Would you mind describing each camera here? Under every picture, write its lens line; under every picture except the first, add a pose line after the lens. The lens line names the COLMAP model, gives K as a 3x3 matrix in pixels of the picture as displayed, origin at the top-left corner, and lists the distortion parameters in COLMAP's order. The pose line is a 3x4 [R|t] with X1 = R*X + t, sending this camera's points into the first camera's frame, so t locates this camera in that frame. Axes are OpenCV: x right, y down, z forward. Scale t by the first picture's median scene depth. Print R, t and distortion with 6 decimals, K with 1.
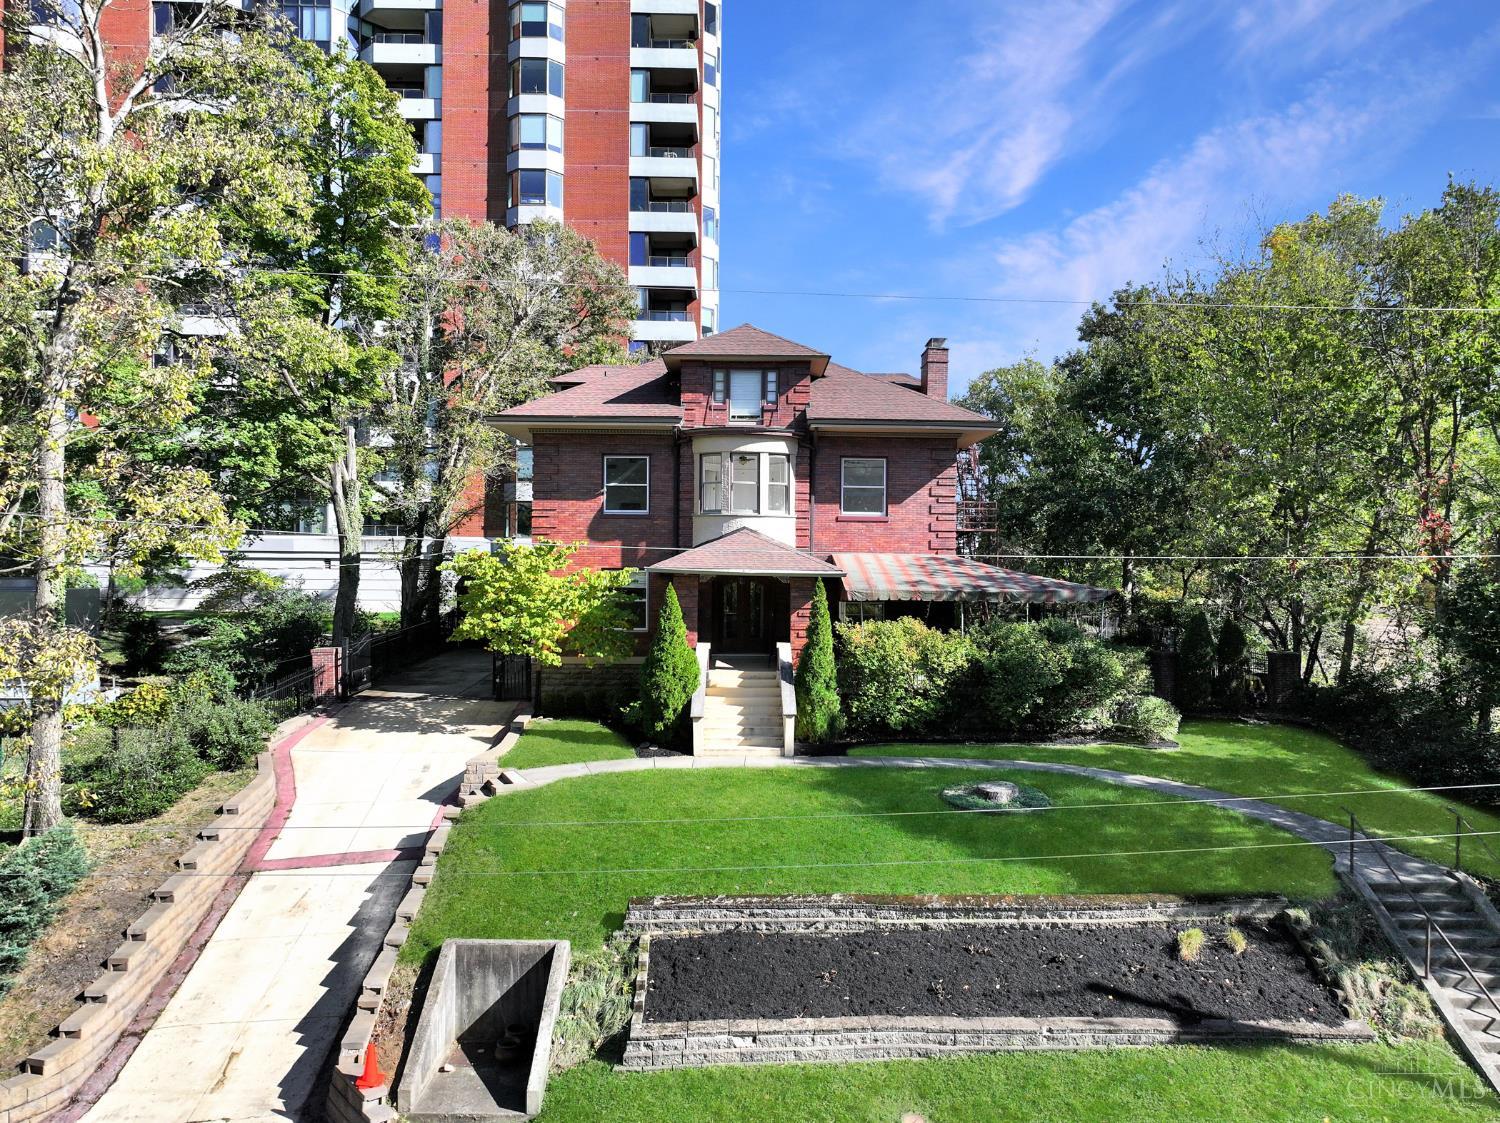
lens RADIAL K [[1065.3, 0, 750.0], [0, 1065.3, 561.5], [0, 0, 1]] dist [-0.001081, -0.000054]
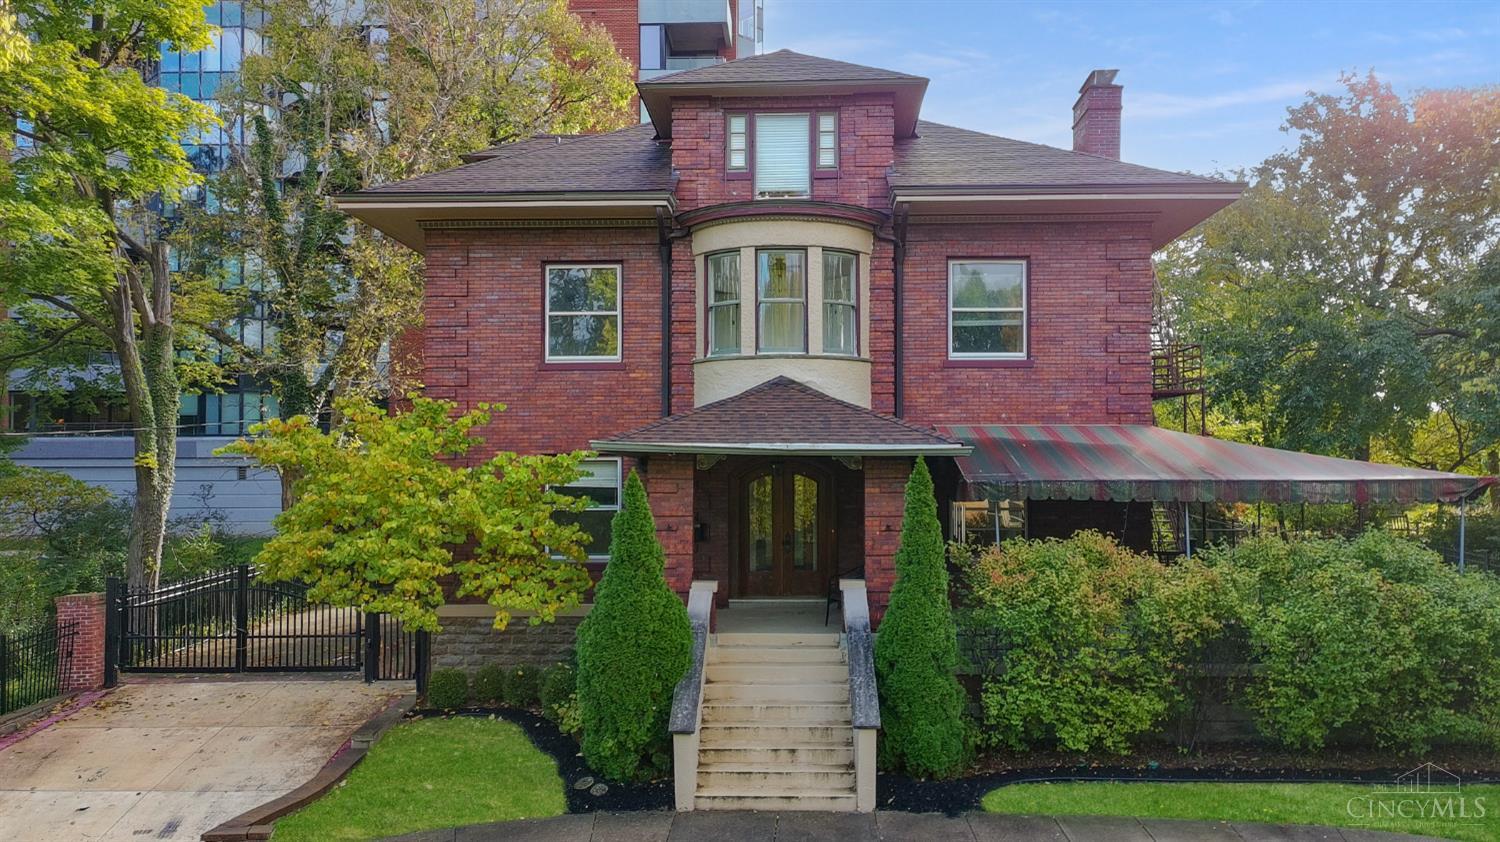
lens RADIAL K [[1160.1, 0, 760.8], [0, 1160.1, 451.0], [0, 0, 1]] dist [0.046003, 0.096801]
pose [[0.998870, -0.012249, -0.045924, 0.012857], [0.011290, 0.999714, -0.021089, 0.022515], [0.046169, 0.020547, 0.998722, 0.409559]]
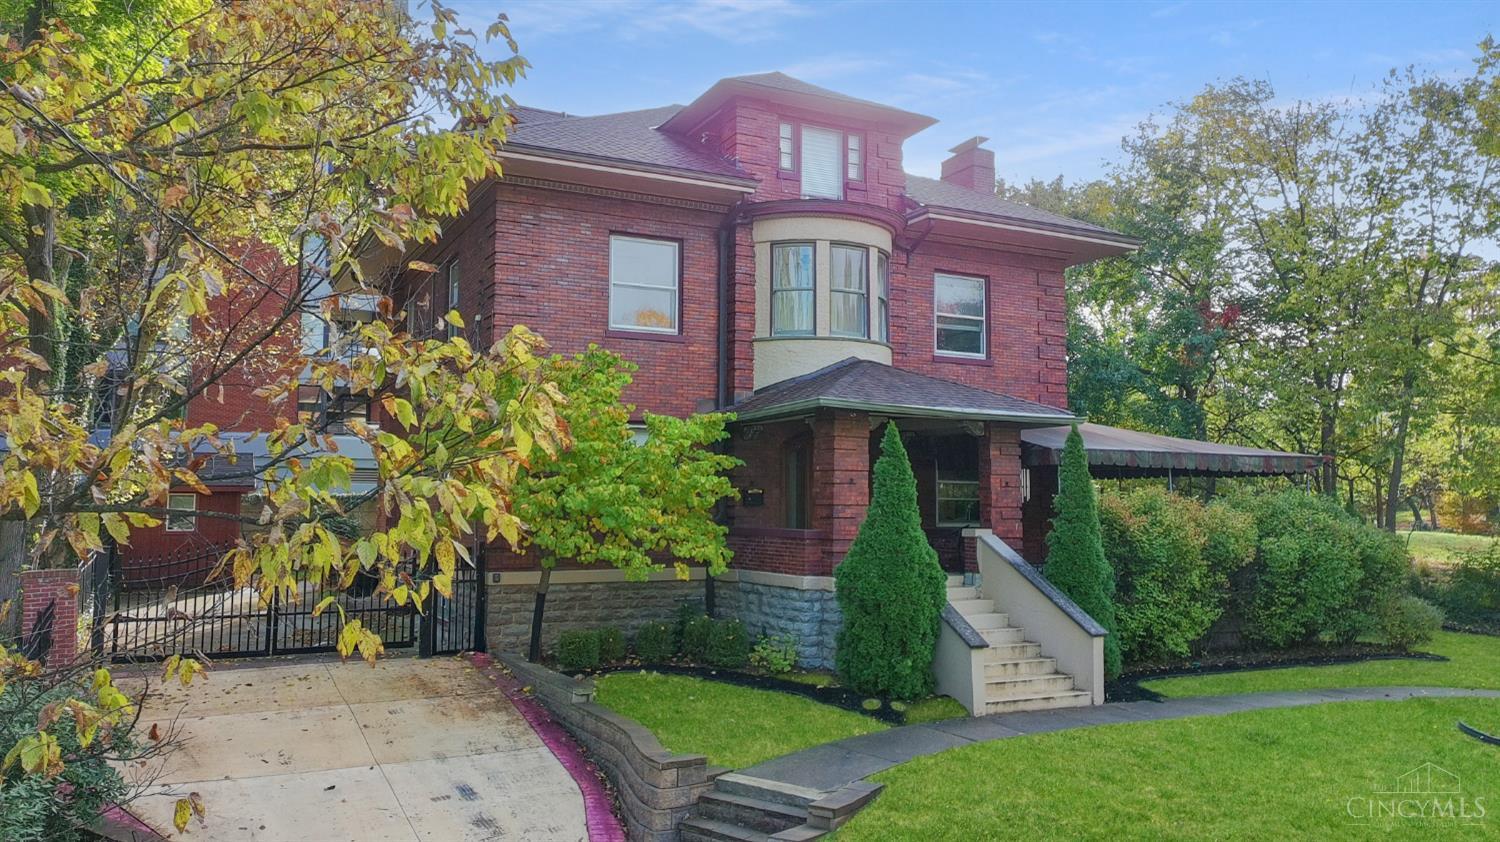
lens RADIAL K [[1146.3, 0, 750.0], [0, 1146.3, 421.0], [0, 0, 1]] dist [0.056640, -0.004203]
pose [[0.894595, 0.029849, 0.445880, -0.404586], [0.004151, 0.997169, -0.075082, 0.063518], [-0.446859, 0.069019, 0.891938, 0.445687]]
